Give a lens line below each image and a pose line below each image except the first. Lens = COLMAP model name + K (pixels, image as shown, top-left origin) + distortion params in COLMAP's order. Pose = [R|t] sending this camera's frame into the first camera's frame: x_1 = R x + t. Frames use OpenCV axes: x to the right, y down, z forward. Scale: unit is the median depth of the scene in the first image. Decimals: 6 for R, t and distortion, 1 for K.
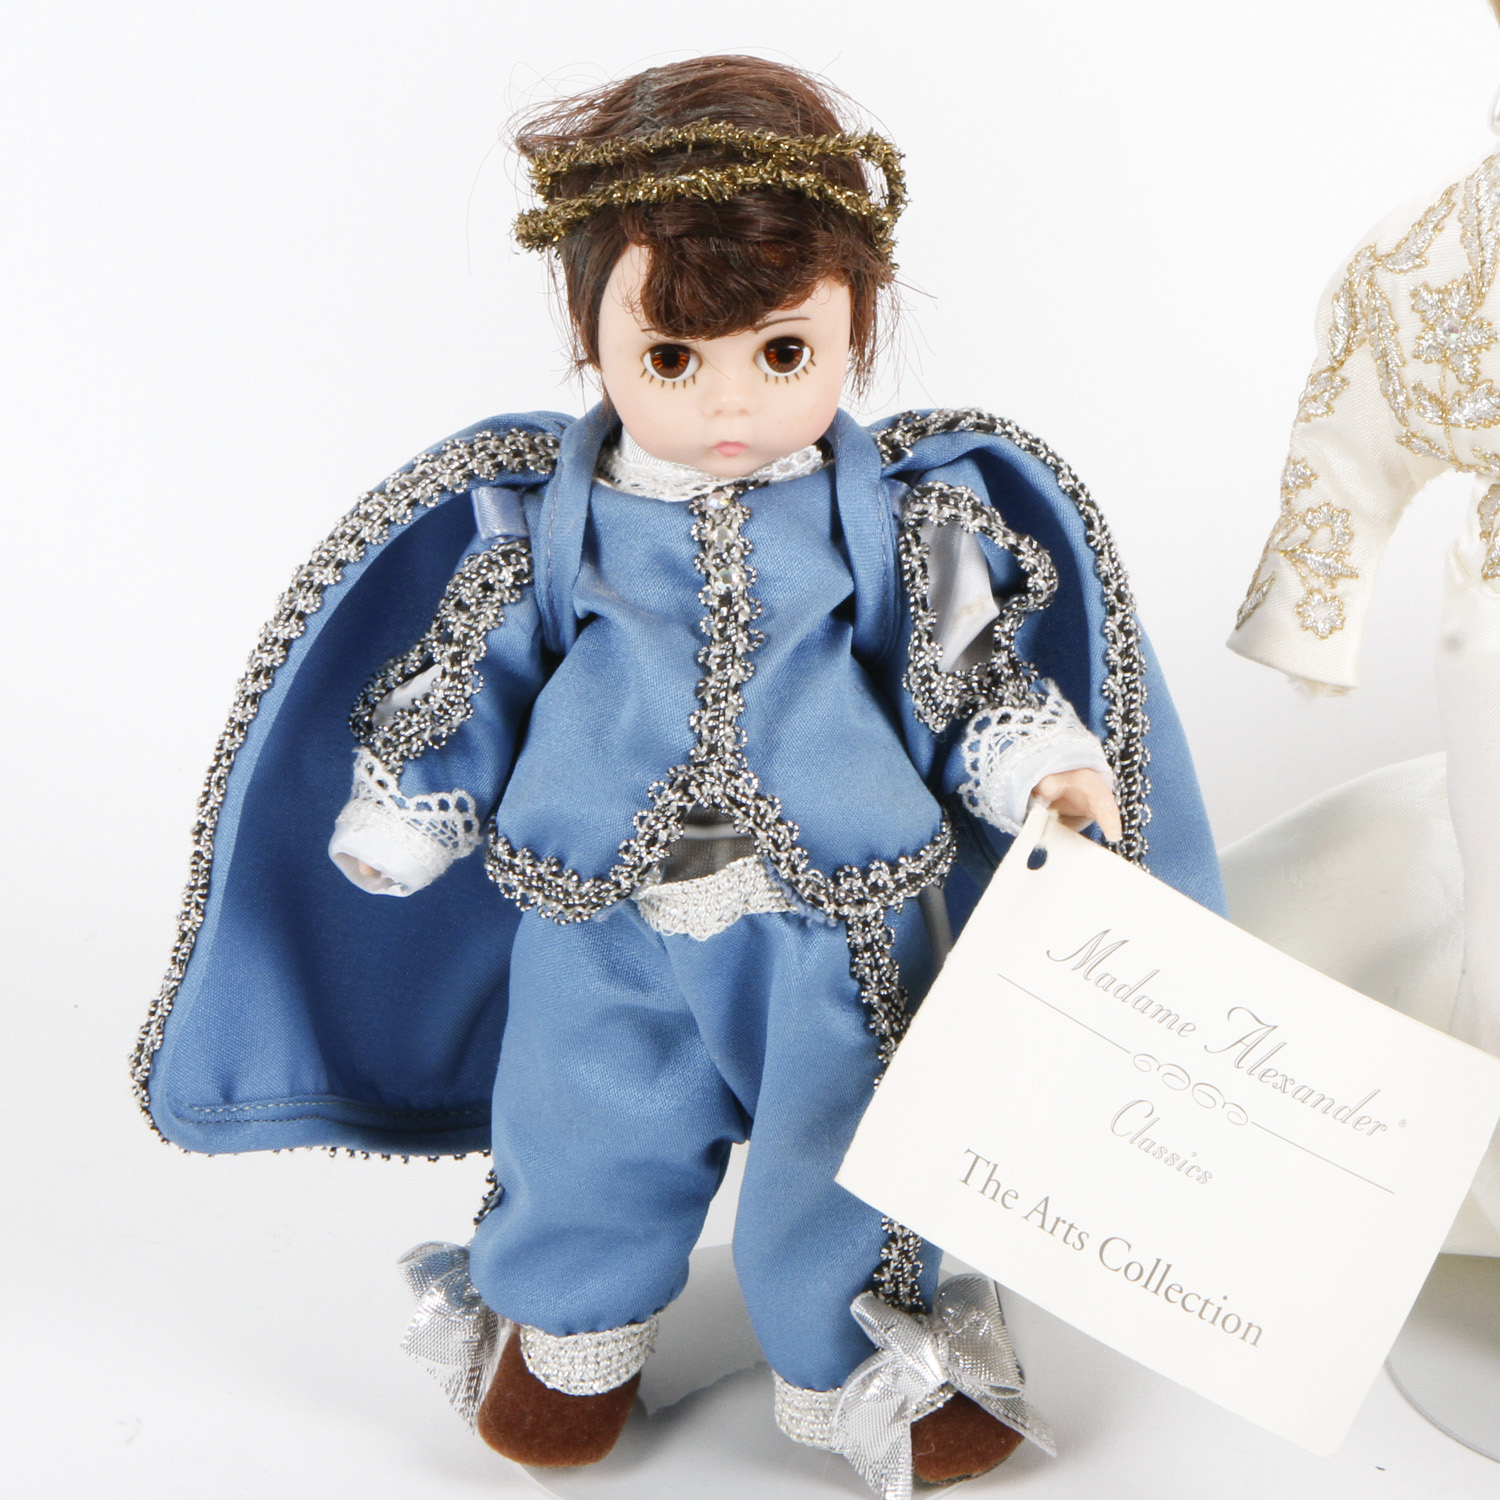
lens RADIAL K [[6497.8, 0, 814.2], [0, 6497.8, 688.9], [0, 0, 1]] dist [0.007428, 0.000000]
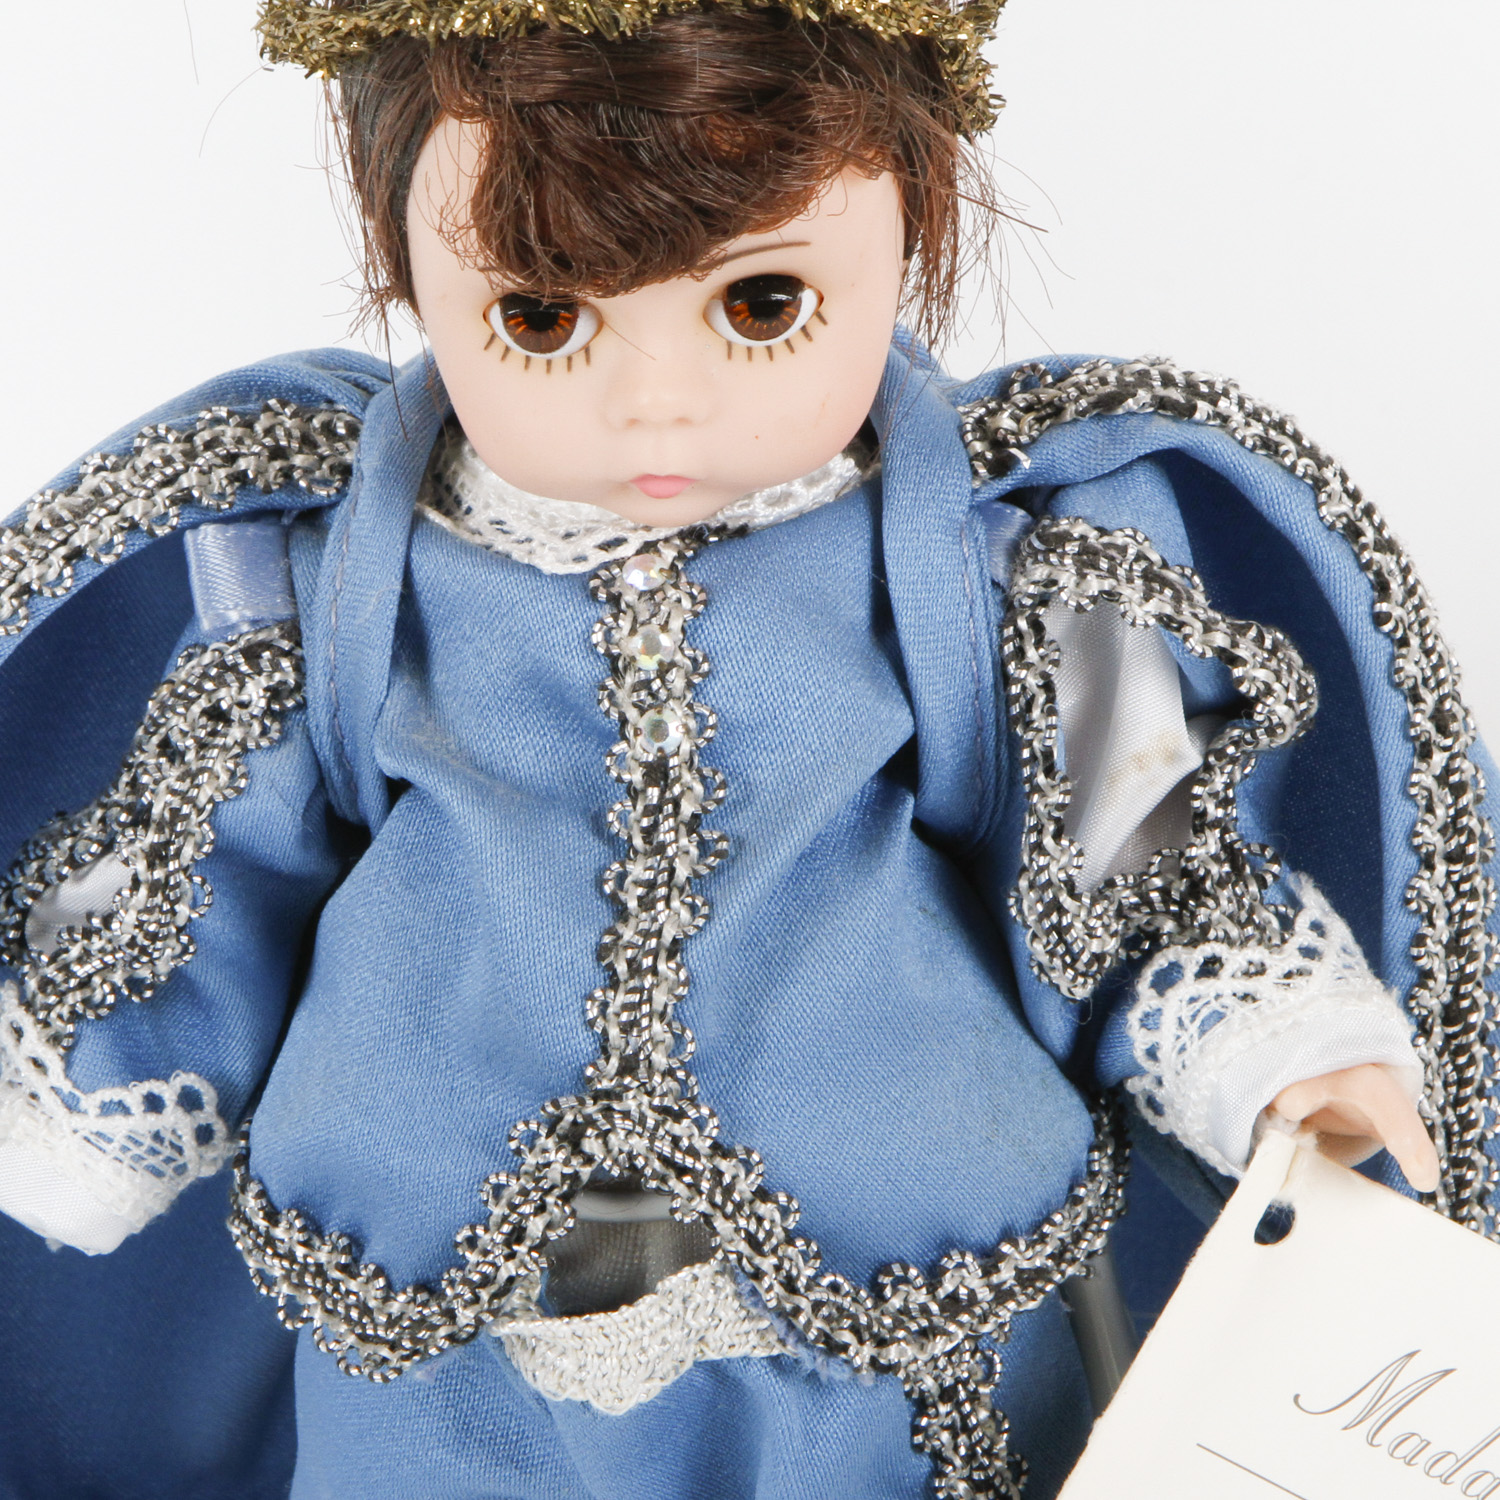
lens RADIAL K [[8409.7, 0, 584.8], [0, 8409.7, 838.4], [0, 0, 1]] dist [0.334175, 0.000000]
pose [[0.994396, 0.008811, -0.105355, 0.050692], [0.008262, 0.986997, 0.160527, -0.114631], [0.105399, -0.160498, 0.981393, 0.336653]]
